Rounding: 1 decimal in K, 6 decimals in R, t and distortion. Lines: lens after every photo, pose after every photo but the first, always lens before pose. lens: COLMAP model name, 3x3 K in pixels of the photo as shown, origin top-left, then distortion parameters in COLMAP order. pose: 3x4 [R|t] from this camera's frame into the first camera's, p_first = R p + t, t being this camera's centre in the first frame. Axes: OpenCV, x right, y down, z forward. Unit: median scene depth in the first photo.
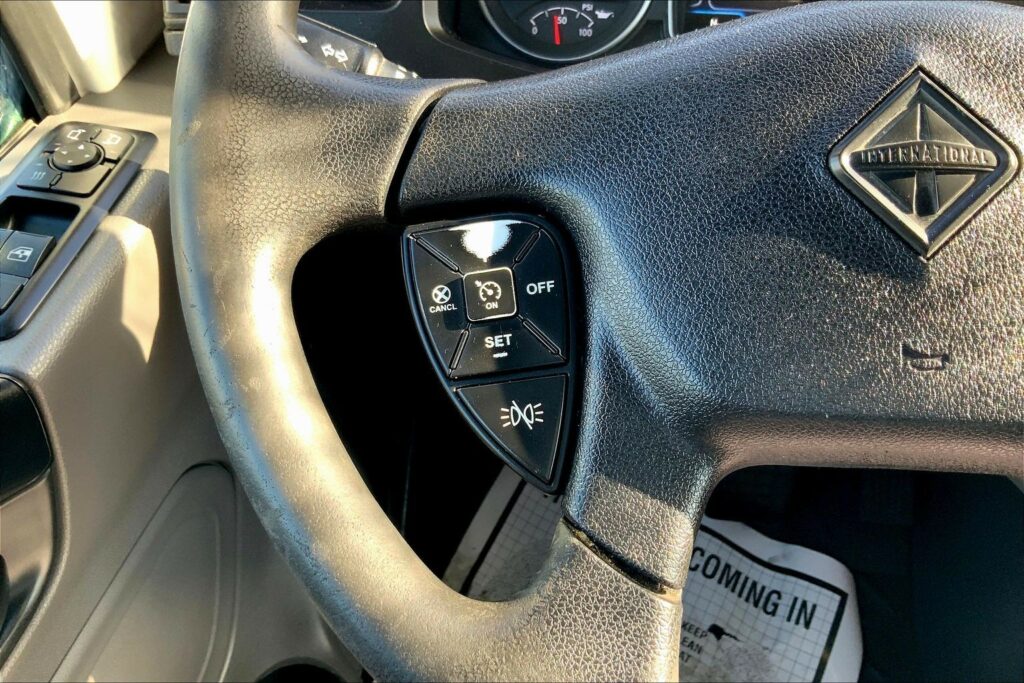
lens RADIAL K [[840.6, 0, 509.7], [0, 840.6, 340.8], [0, 0, 1]] dist [0.114277, -0.237465]
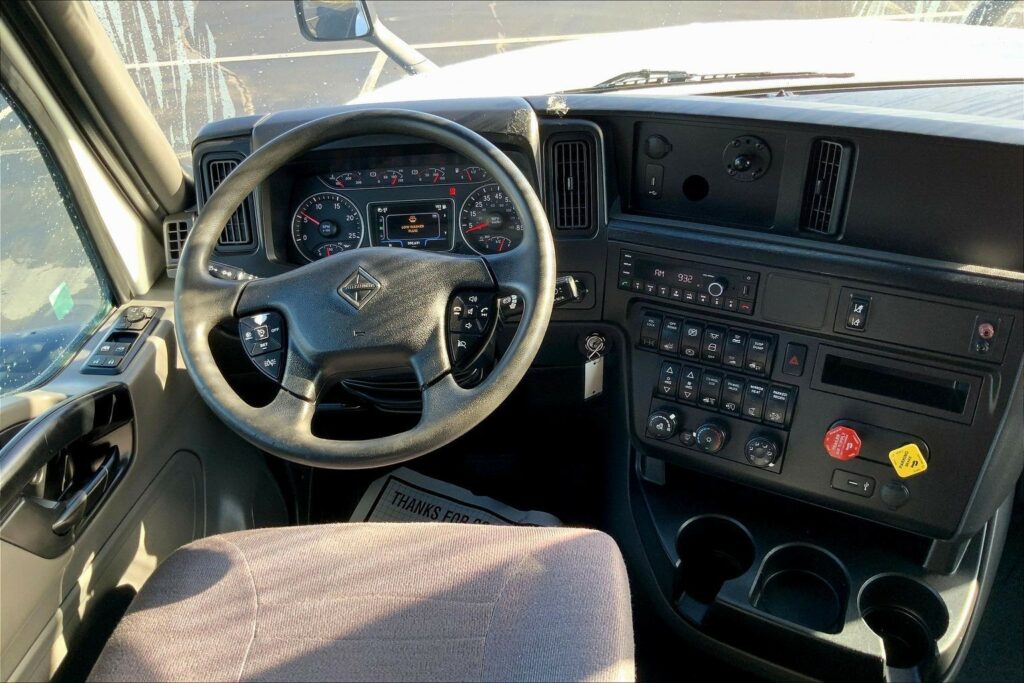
lens RADIAL K [[842.9, 0, 512.0], [0, 842.9, 341.5], [0, 0, 1]] dist [0.131405, -0.283870]
pose [[0.994921, -0.096479, 0.028717, 0.559560], [0.100270, 0.975010, -0.198247, 0.484769], [-0.008873, 0.200120, 0.979731, -1.556090]]
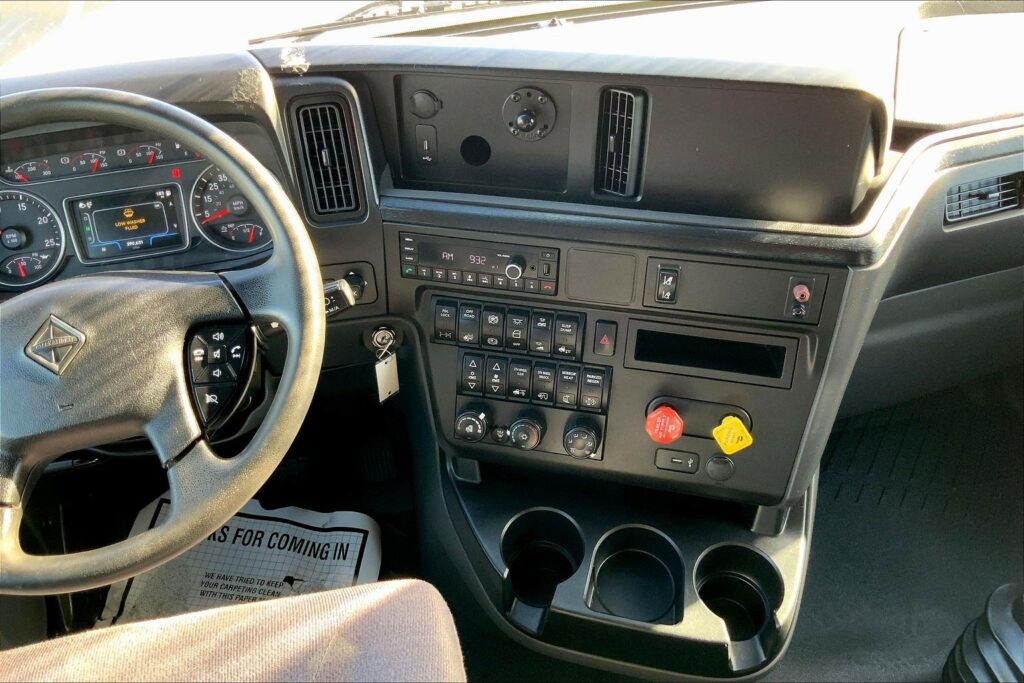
lens RADIAL K [[840.6, 0, 509.7], [0, 840.6, 340.8], [0, 0, 1]] dist [0.114277, -0.237465]
pose [[0.939491, -0.239787, 0.244661, 0.661053], [0.257425, 0.965369, -0.042366, 0.170657], [-0.226029, 0.102784, 0.968683, -1.220982]]
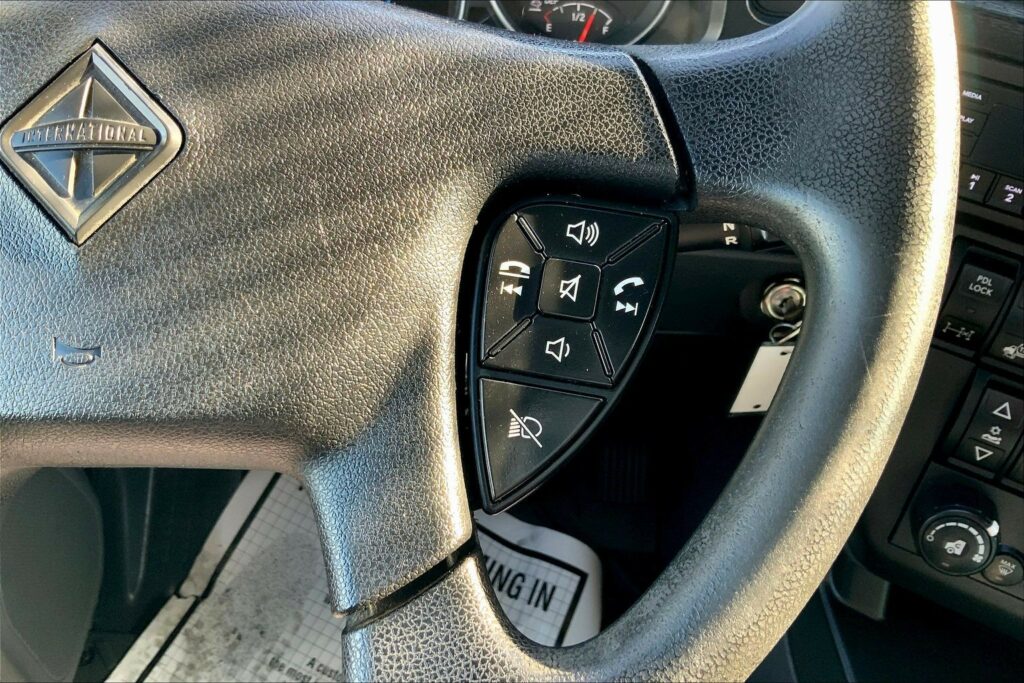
lens RADIAL K [[842.9, 0, 512.0], [0, 842.9, 341.5], [0, 0, 1]] dist [0.131405, -0.283870]
pose [[0.996638, -0.020183, 0.079411, 0.448327], [0.018658, 0.999628, 0.019901, -0.000334], [-0.079783, -0.018352, 0.996643, 0.014166]]
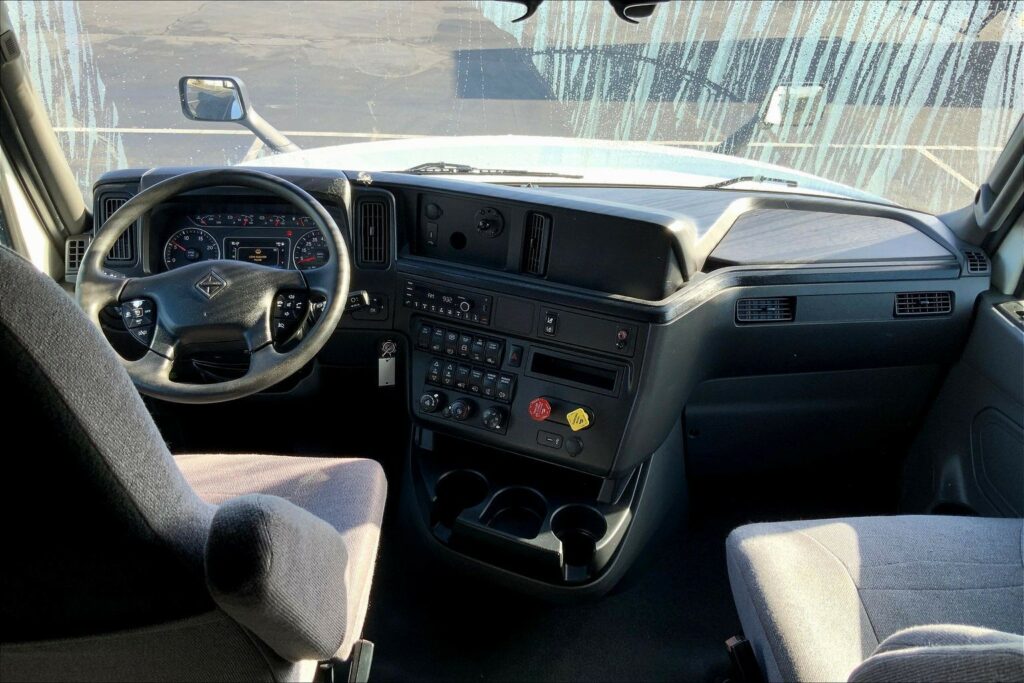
lens RADIAL K [[840.6, 0, 509.7], [0, 840.6, 340.8], [0, 0, 1]] dist [0.114277, -0.237465]
pose [[0.982353, -0.043658, 0.181868, 0.752922], [0.095681, 0.952811, -0.288090, 1.094682], [-0.160708, 0.300408, 0.940174, -2.543867]]
